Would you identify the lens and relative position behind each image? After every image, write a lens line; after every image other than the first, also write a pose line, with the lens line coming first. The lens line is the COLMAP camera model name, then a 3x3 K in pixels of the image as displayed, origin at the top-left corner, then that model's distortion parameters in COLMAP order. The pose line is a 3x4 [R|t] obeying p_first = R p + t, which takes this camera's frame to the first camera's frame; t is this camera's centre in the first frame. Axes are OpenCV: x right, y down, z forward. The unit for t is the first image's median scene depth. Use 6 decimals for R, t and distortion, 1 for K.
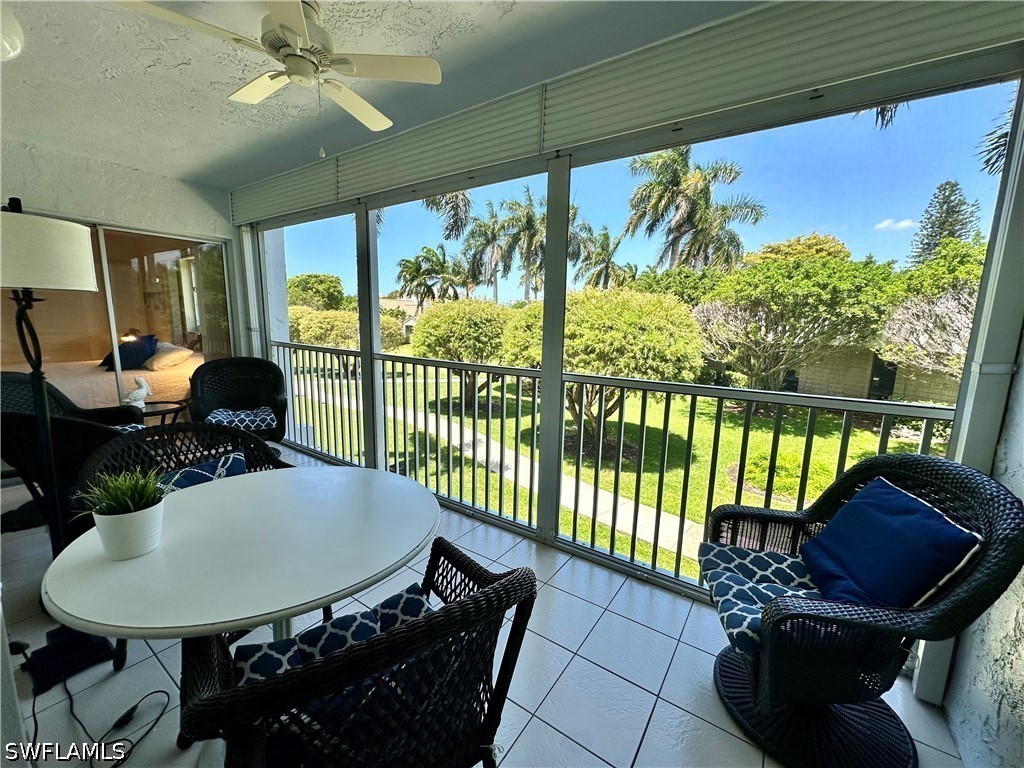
lens RADIAL K [[407.9, 0, 512.0], [0, 407.9, 384.0], [0, 0, 1]] dist [-0.002106, 0.000610]
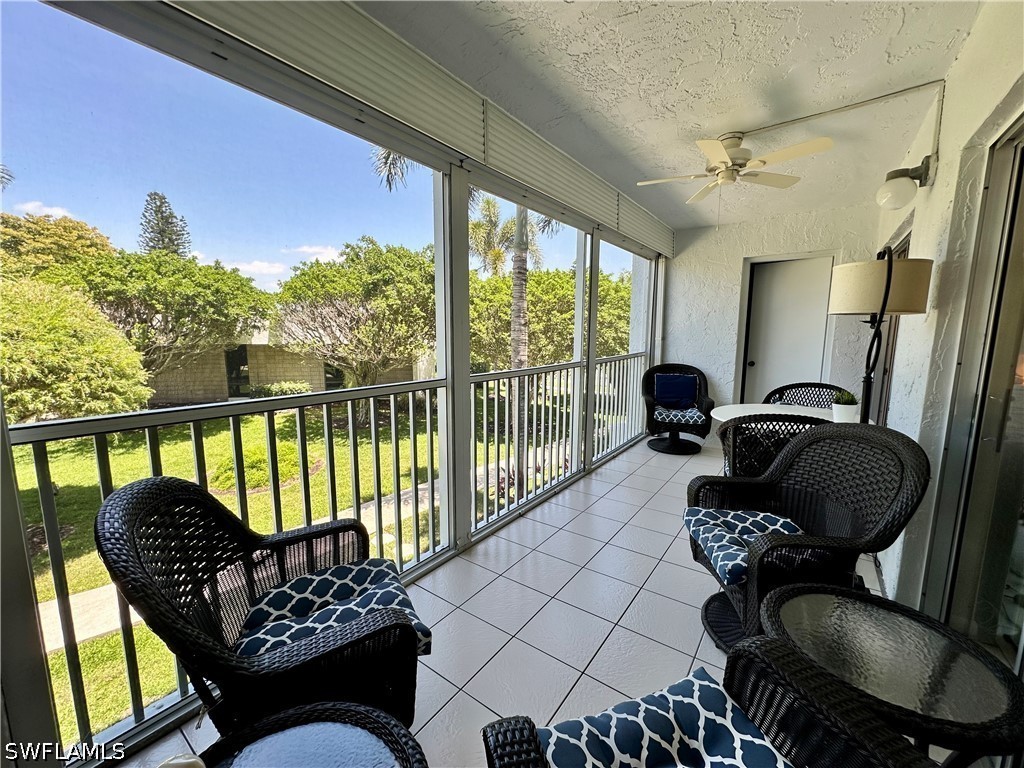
lens RADIAL K [[407.9, 0, 512.0], [0, 407.9, 384.0], [0, 0, 1]] dist [-0.002106, 0.000610]
pose [[0.043021, -0.157220, 0.986626, -0.327503], [0.151549, 0.977140, 0.149100, -0.050070], [-0.987513, 0.143108, 0.065864, 0.268259]]
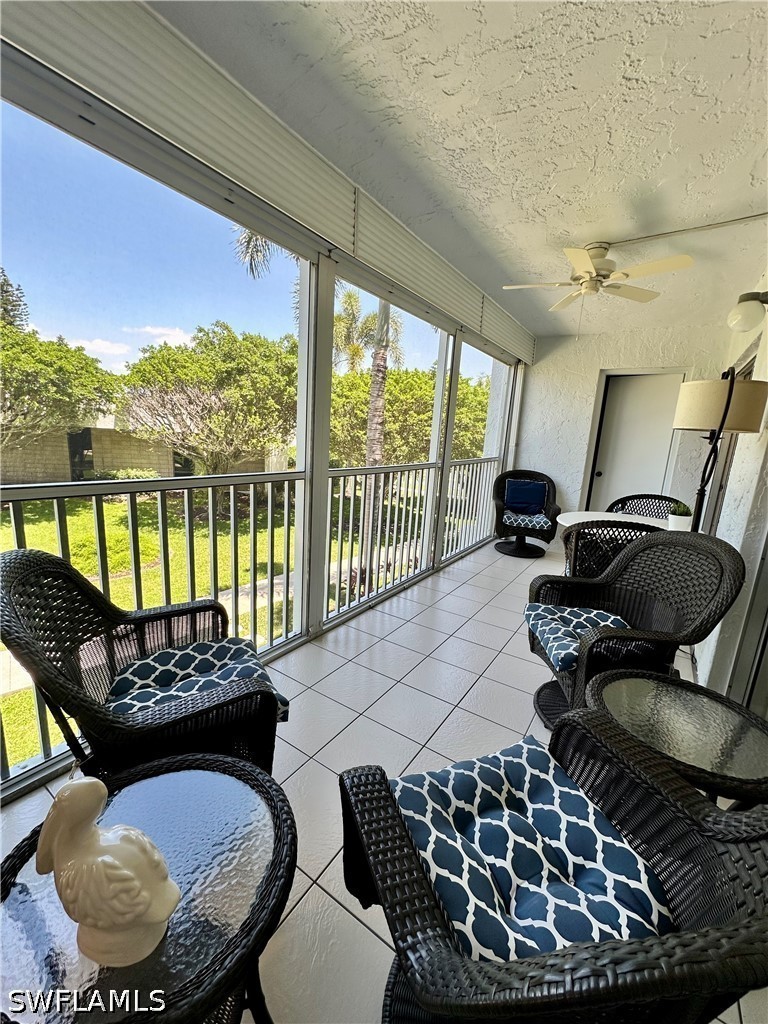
lens RADIAL K [[407.9, 0, 383.0], [0, 407.9, 511.0], [0, 0, 1]] dist [-0.002106, 0.000610]
pose [[0.005575, -0.220838, 0.975295, -0.333763], [0.094523, 0.971059, 0.219339, -0.049441], [-0.995507, 0.090965, 0.026288, 0.270746]]
